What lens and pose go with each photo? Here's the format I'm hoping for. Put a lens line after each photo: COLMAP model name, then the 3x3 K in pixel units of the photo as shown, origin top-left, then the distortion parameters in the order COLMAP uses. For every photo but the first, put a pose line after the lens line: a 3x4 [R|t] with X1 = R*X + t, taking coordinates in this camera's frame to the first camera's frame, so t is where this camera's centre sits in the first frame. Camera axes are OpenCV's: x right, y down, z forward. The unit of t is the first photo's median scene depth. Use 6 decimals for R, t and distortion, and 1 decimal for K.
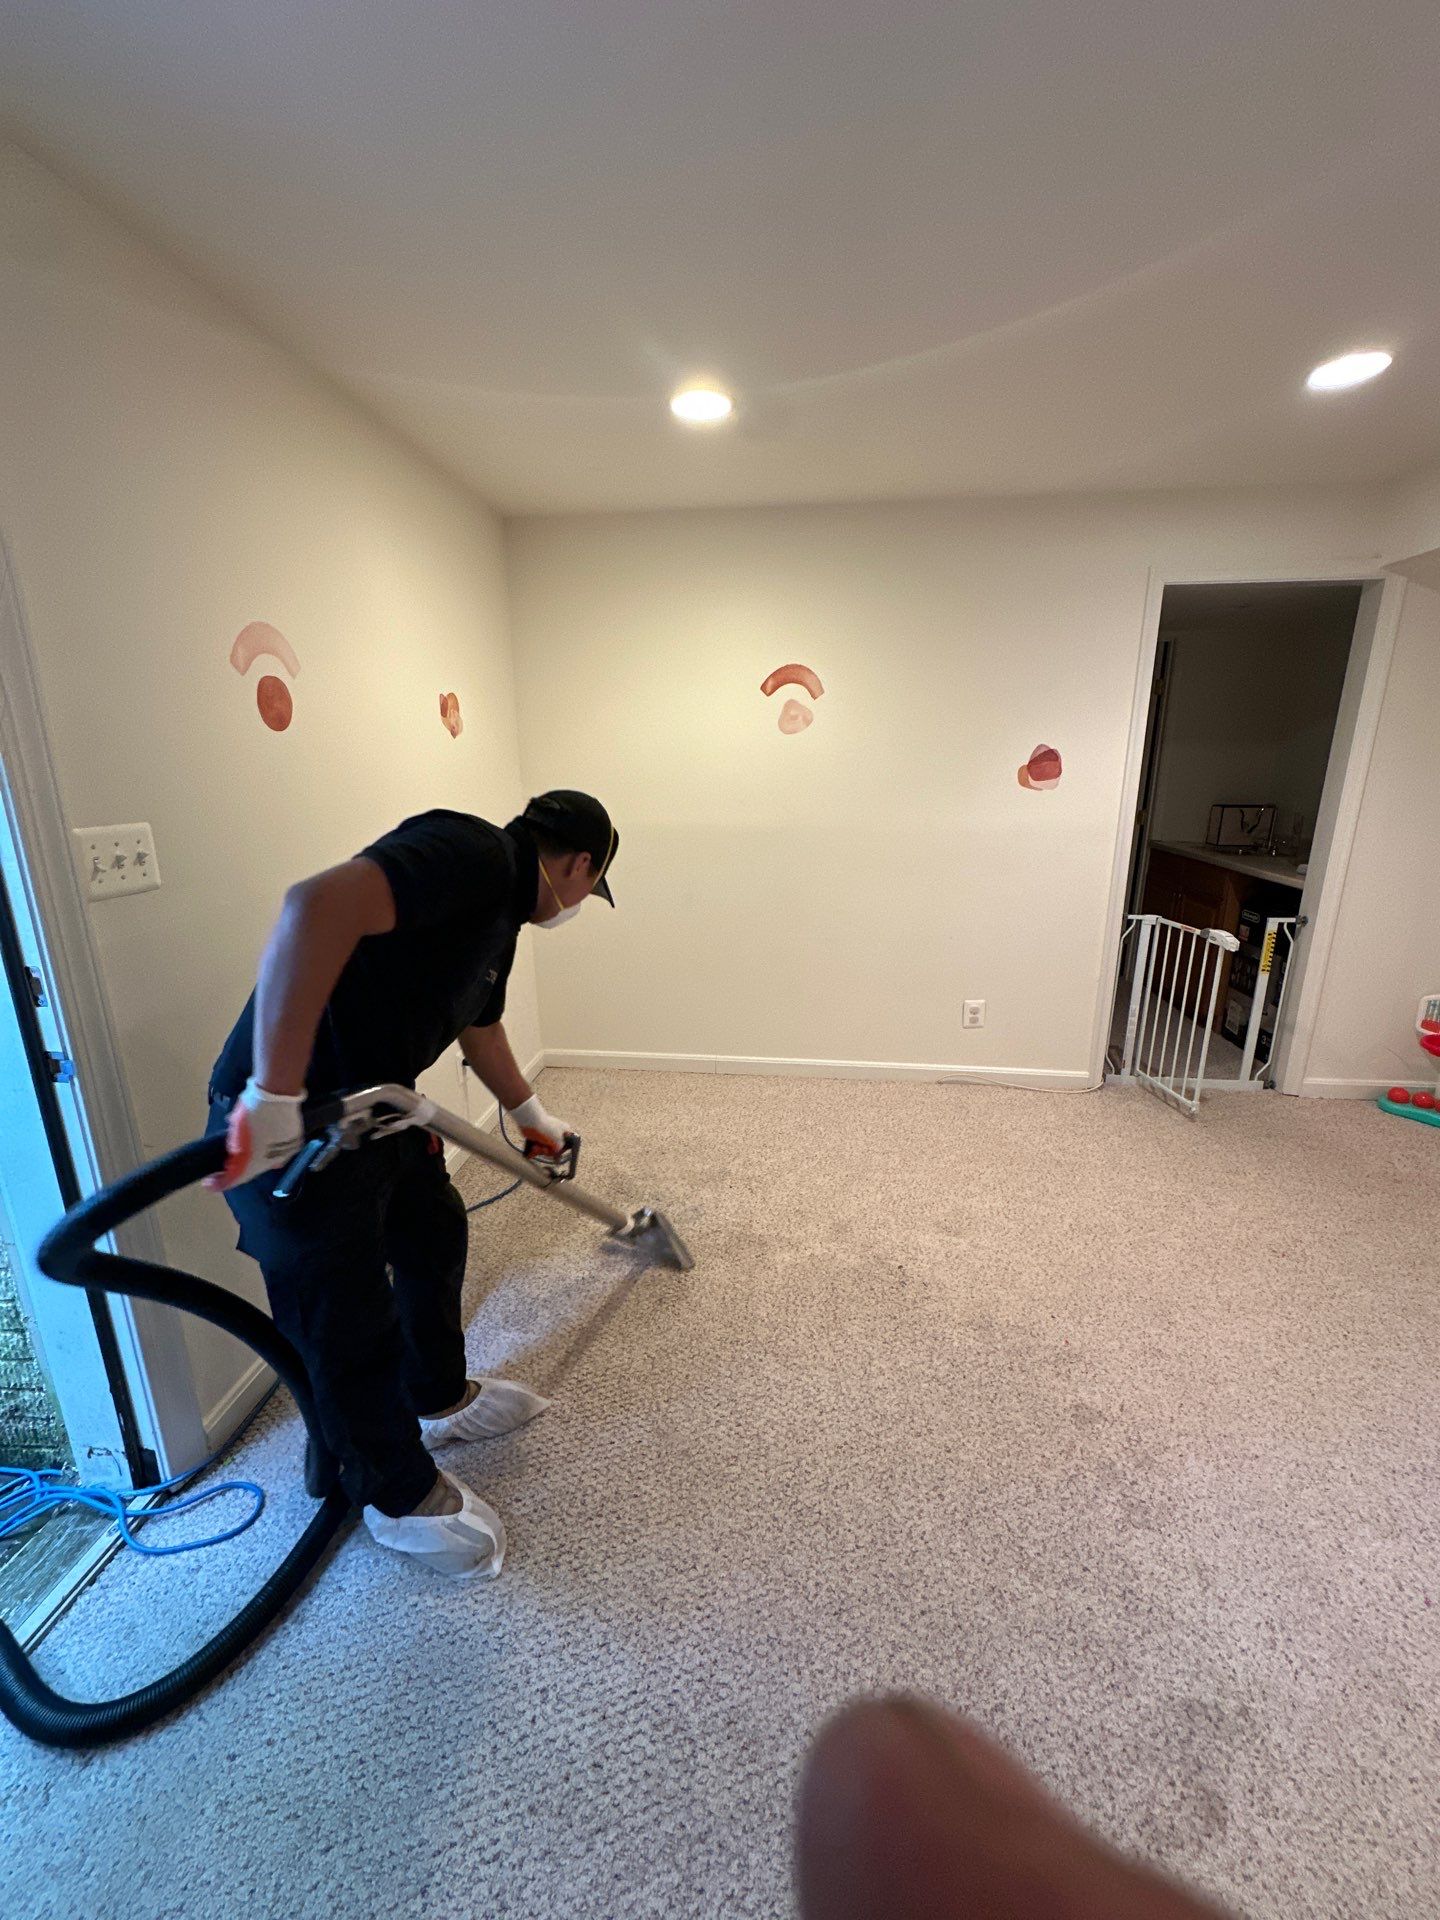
lens RADIAL K [[763.2, 0, 720.0], [0, 763.2, 960.0], [0, 0, 1]] dist [-0.017497, 0.004846]
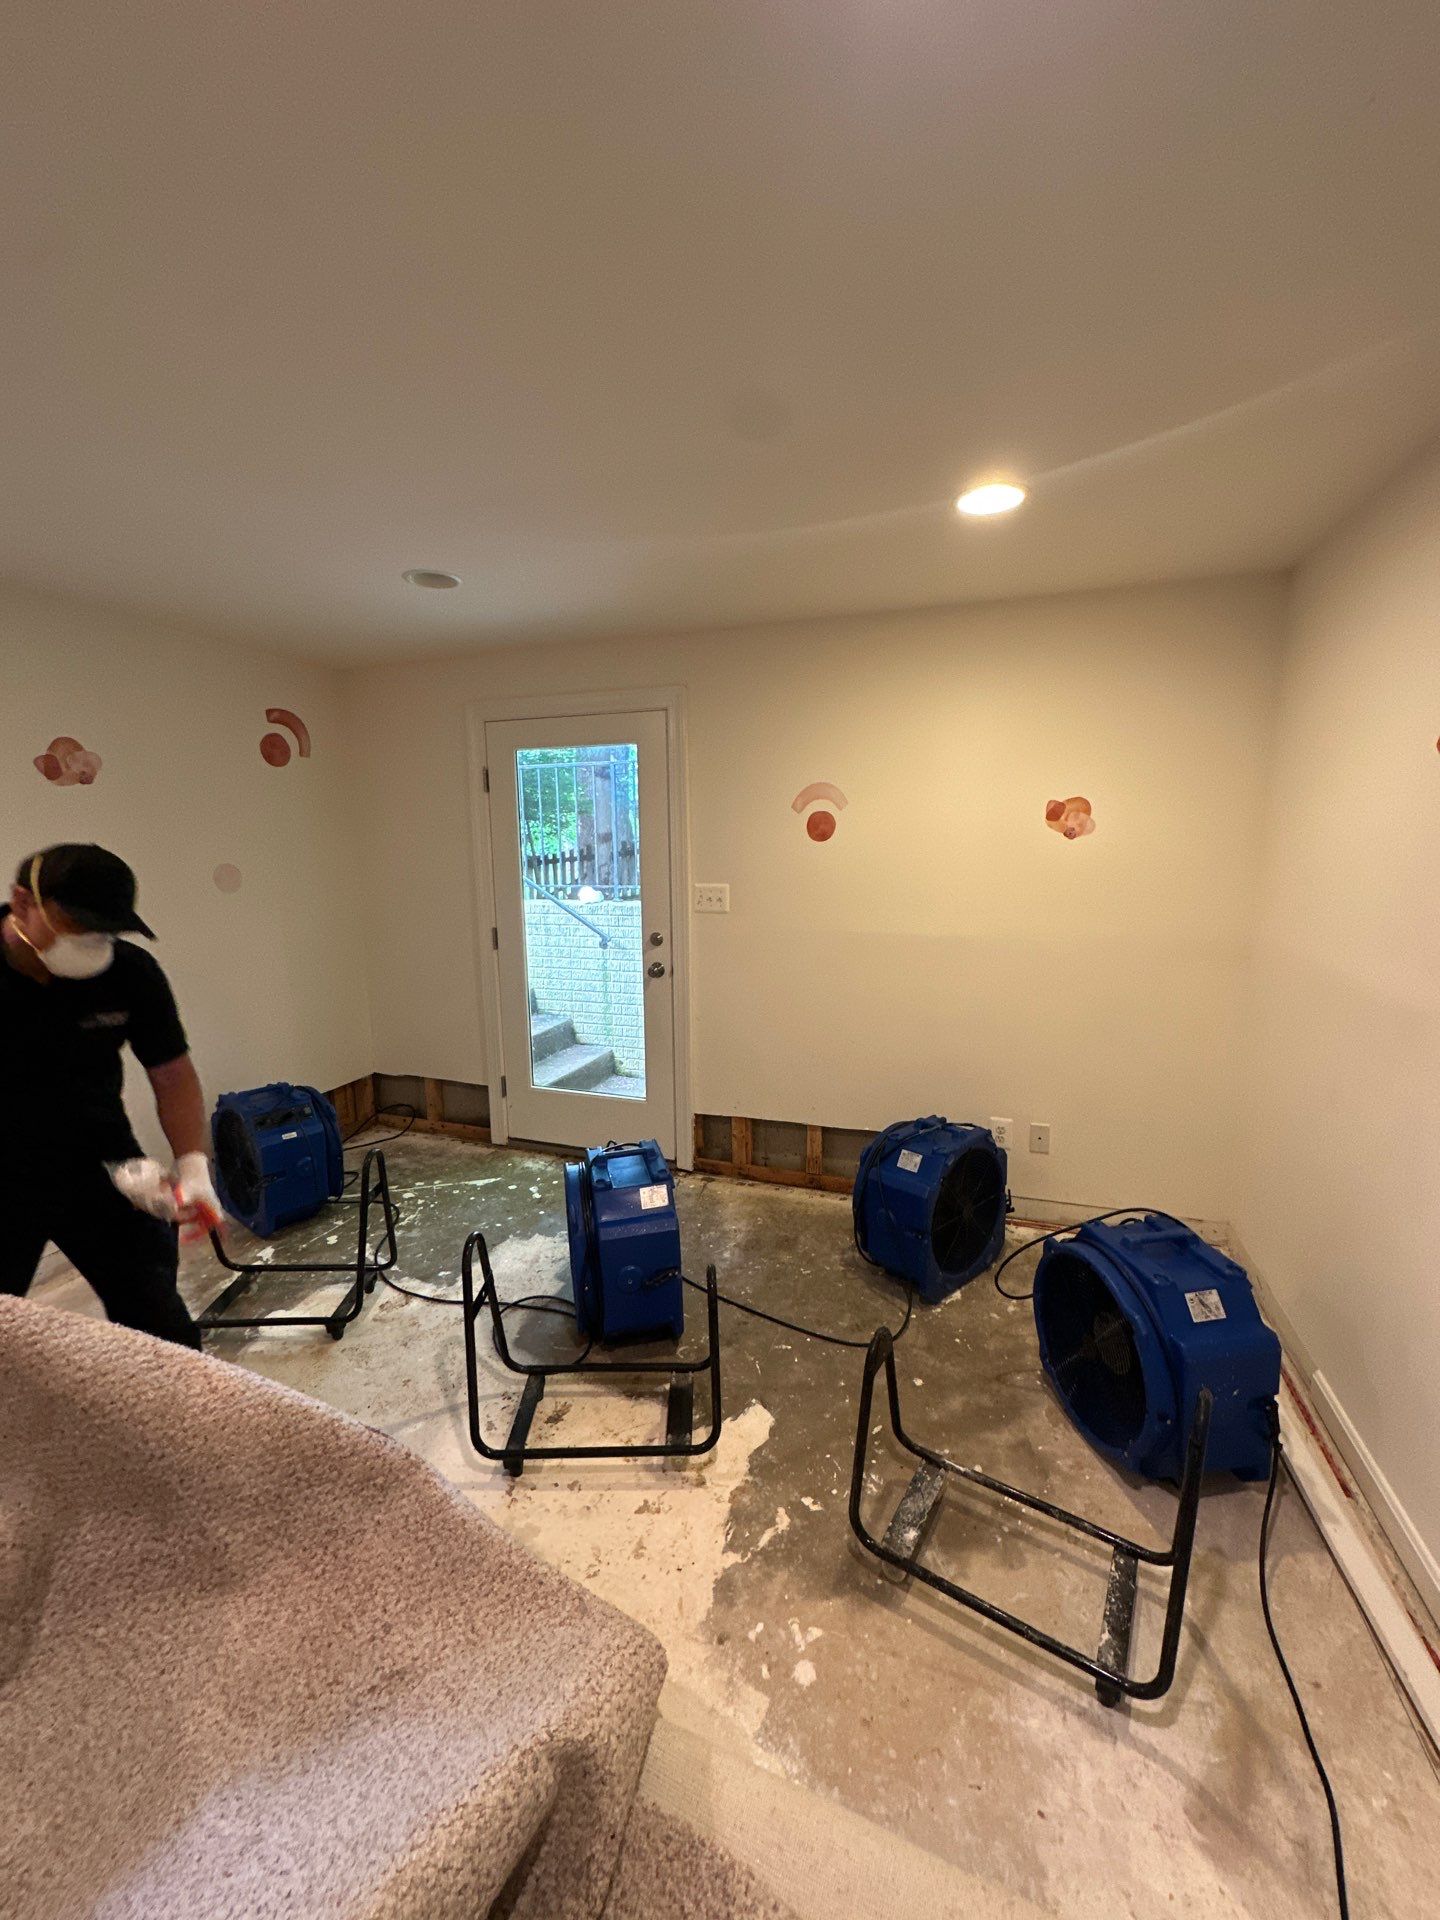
lens RADIAL K [[763.2, 0, 720.0], [0, 763.2, 960.0], [0, 0, 1]] dist [-0.017497, 0.004846]
pose [[-0.222627, 0.159148, -0.961826, 0.814686], [-0.242972, 0.946397, 0.212834, -0.247954], [0.944141, 0.281079, -0.172025, 0.795762]]
